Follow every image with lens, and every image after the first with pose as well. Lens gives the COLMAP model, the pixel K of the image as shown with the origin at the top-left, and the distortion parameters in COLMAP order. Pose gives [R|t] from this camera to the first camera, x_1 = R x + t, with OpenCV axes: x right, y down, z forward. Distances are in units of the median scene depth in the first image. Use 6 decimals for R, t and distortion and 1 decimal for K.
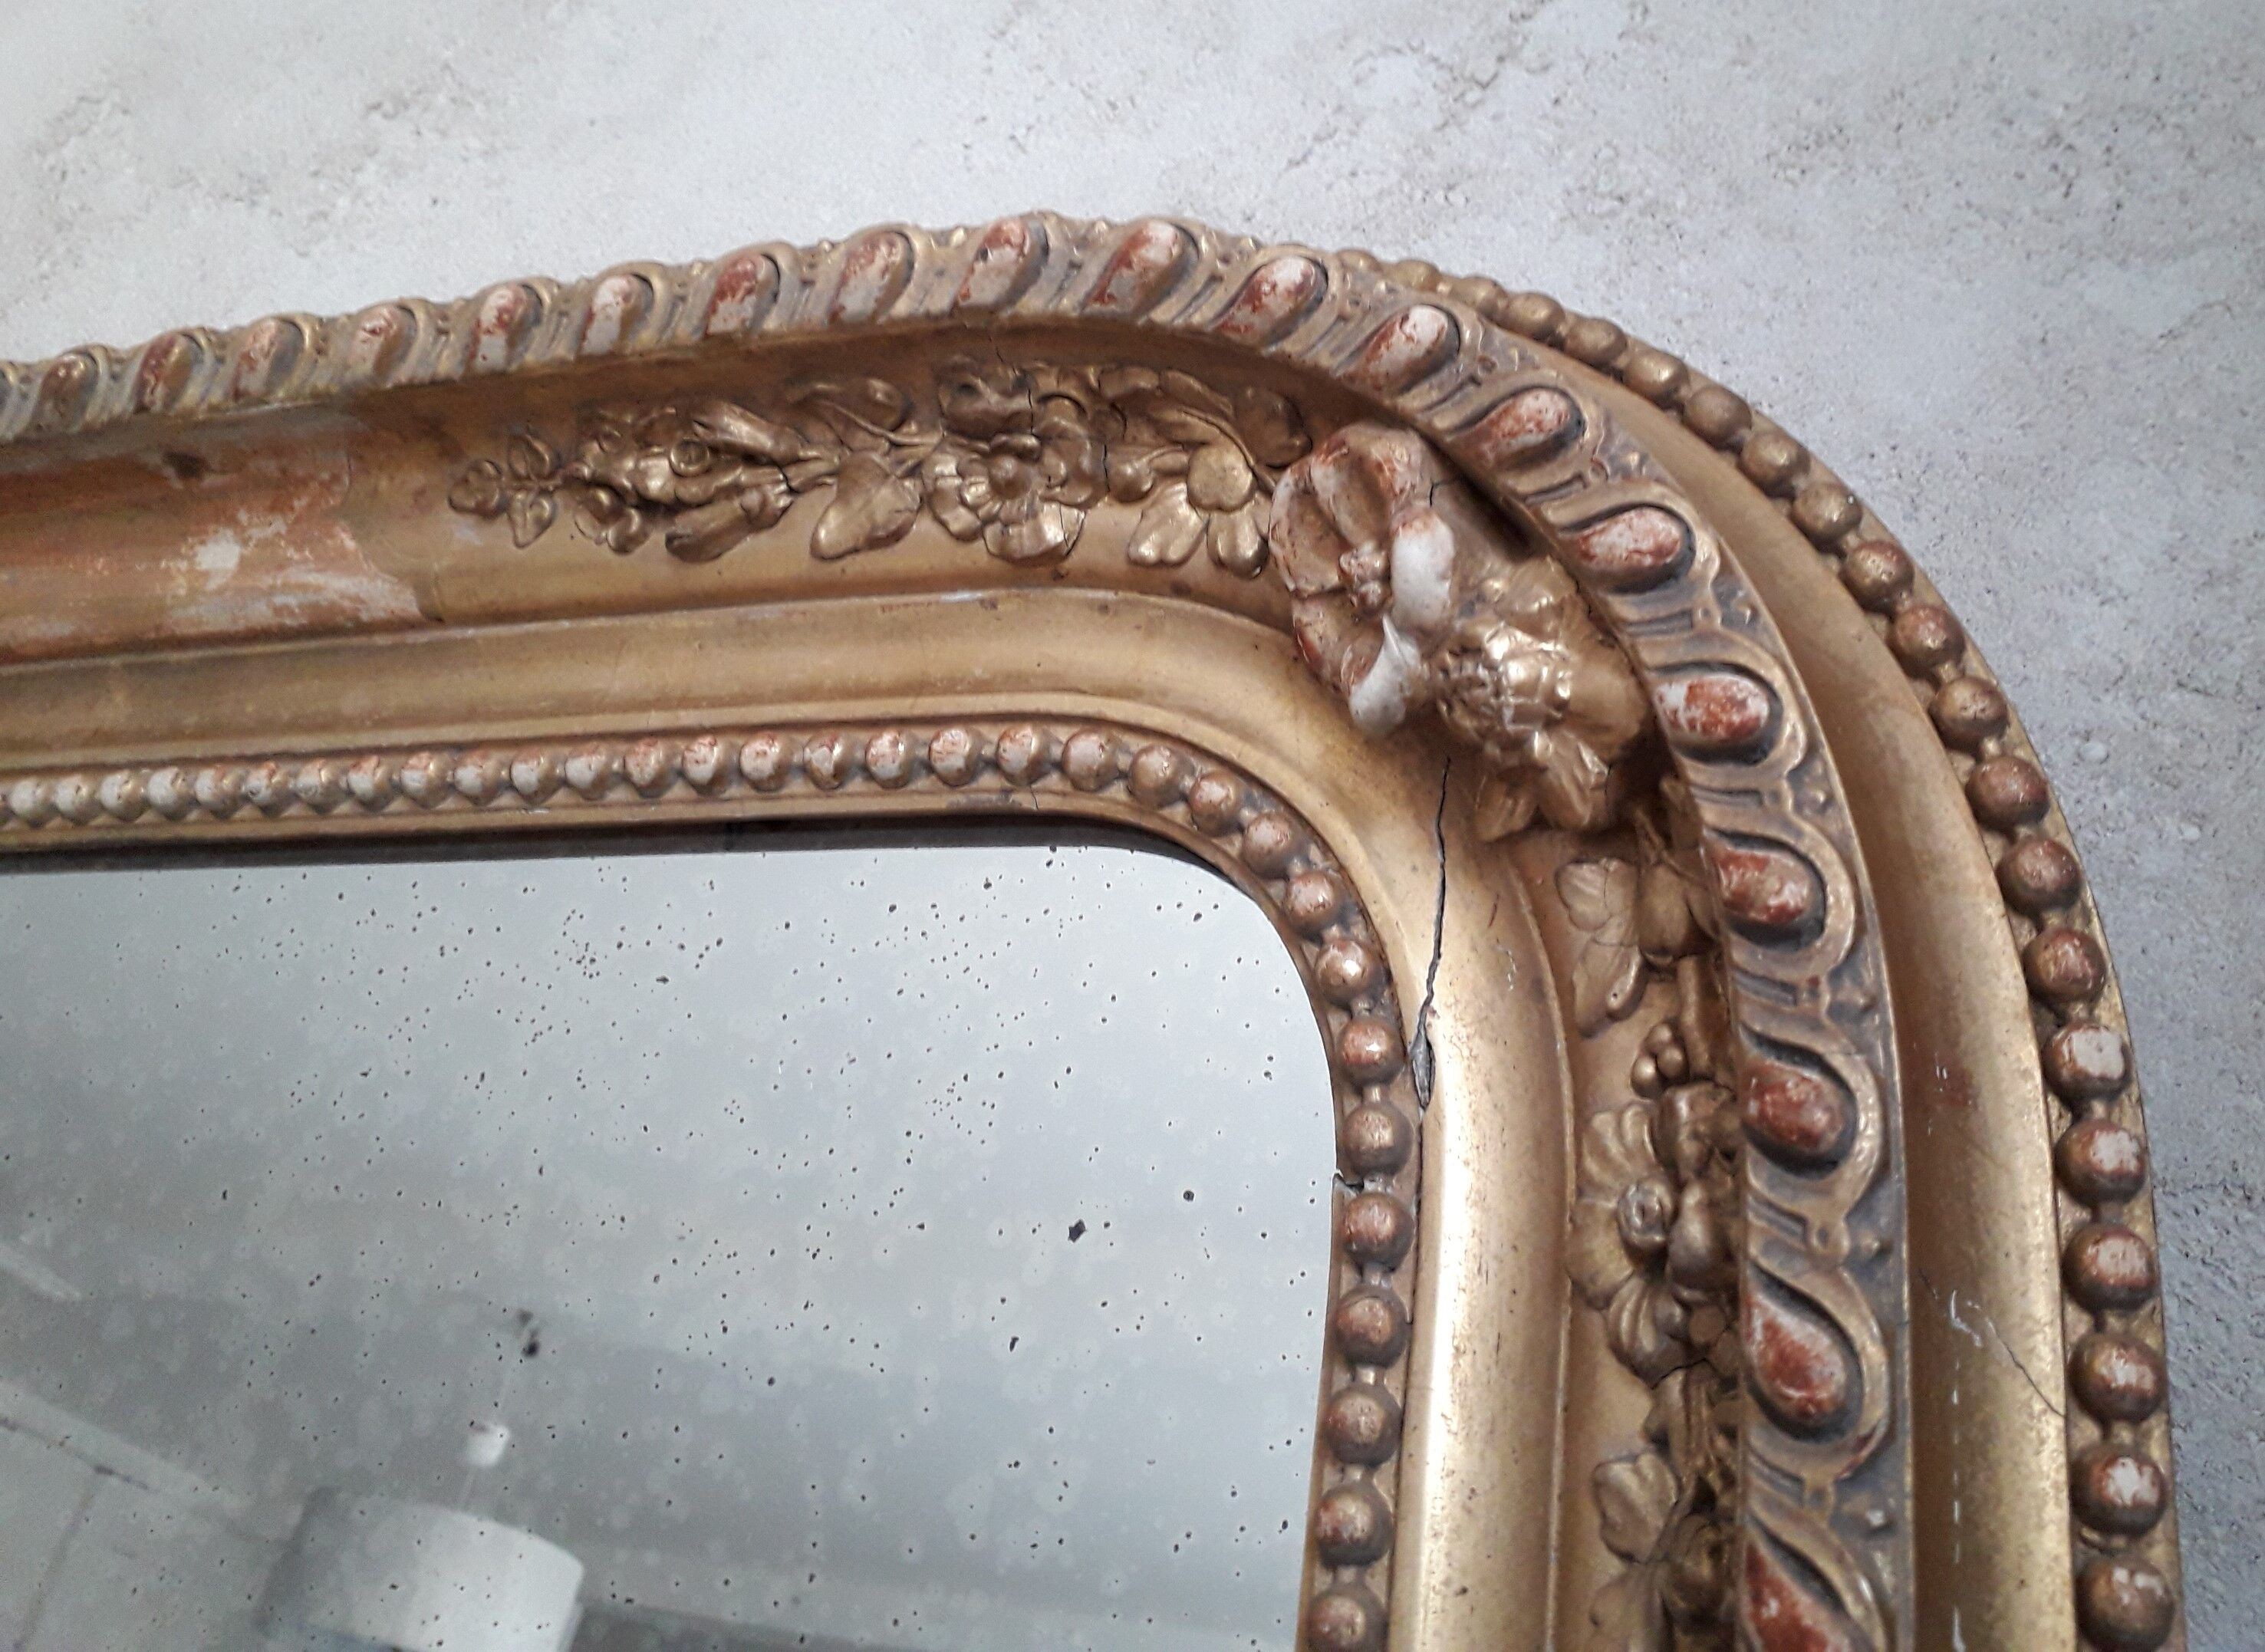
lens RADIAL K [[2025.3, 0, 1264.8], [0, 2025.3, 722.6], [0, 0, 1]] dist [0.142471, -0.394263]
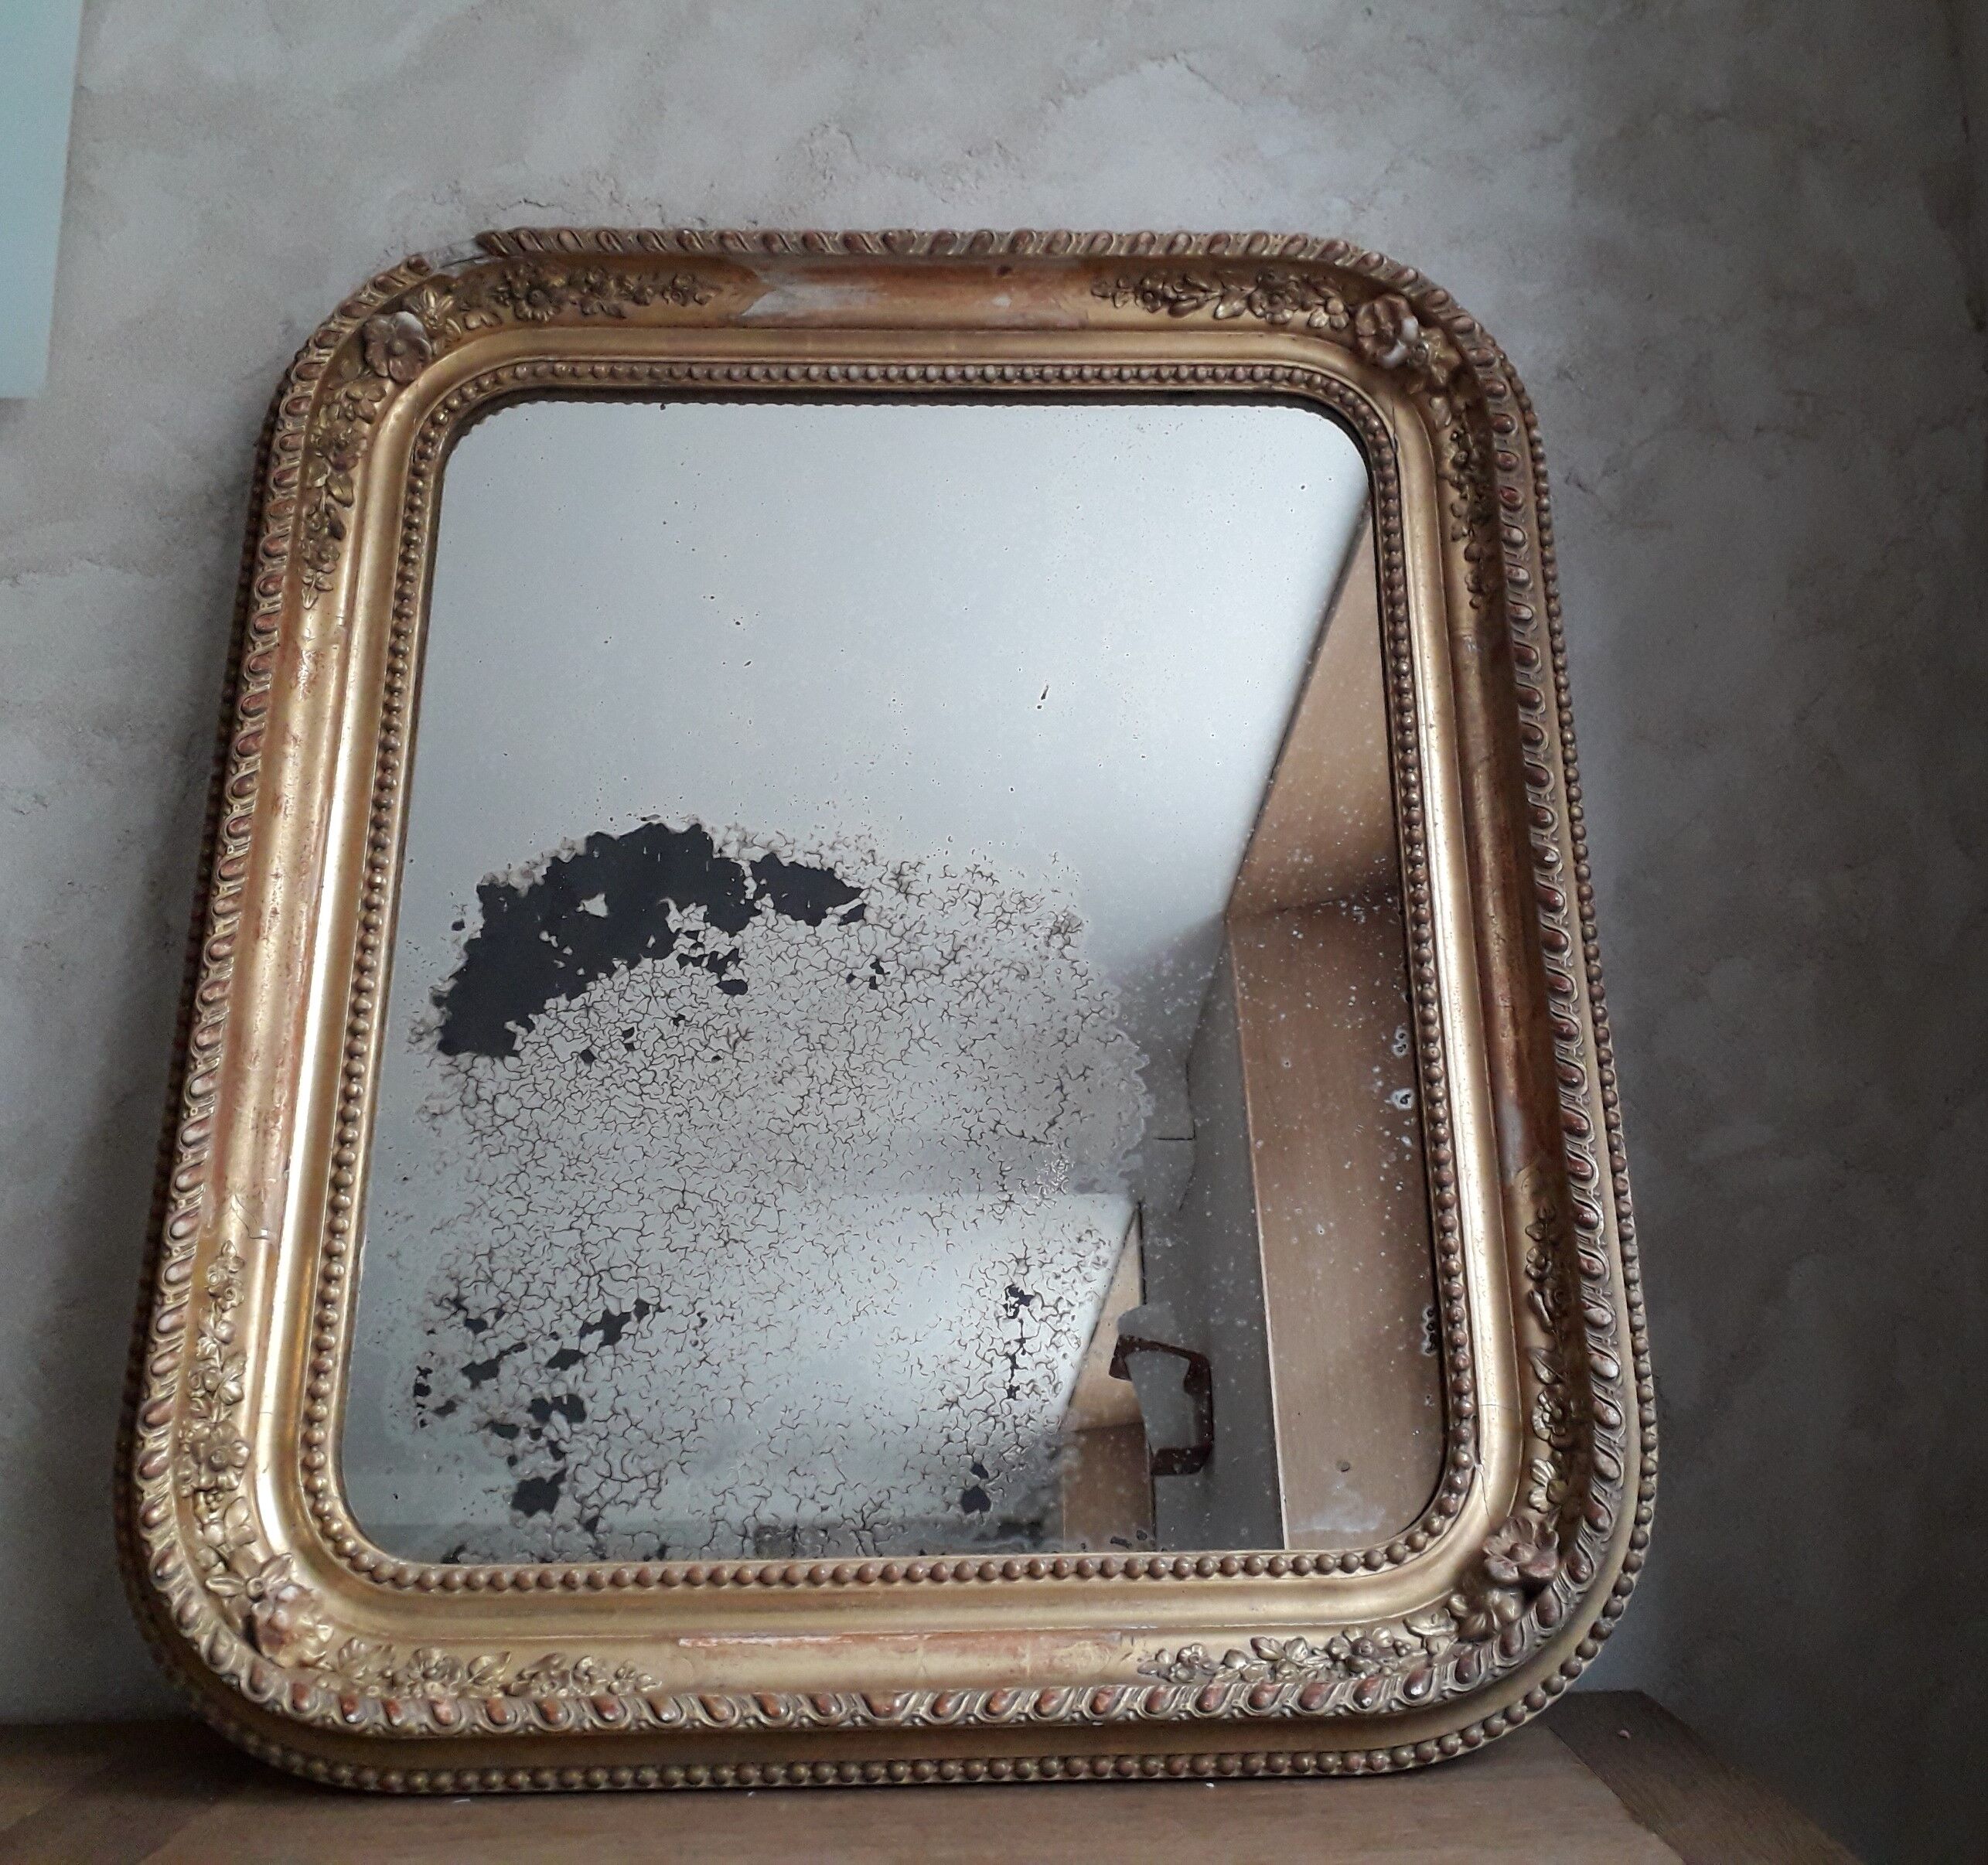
lens RADIAL K [[2024.5, 0, 1094.5], [0, 2024.5, 885.2], [0, 0, 1]] dist [0.081670, -0.195456]
pose [[0.924125, 0.017304, 0.381698, -2.104686], [-0.045821, 0.996784, 0.065748, 0.826084], [-0.379333, -0.078249, 0.921946, -2.790135]]
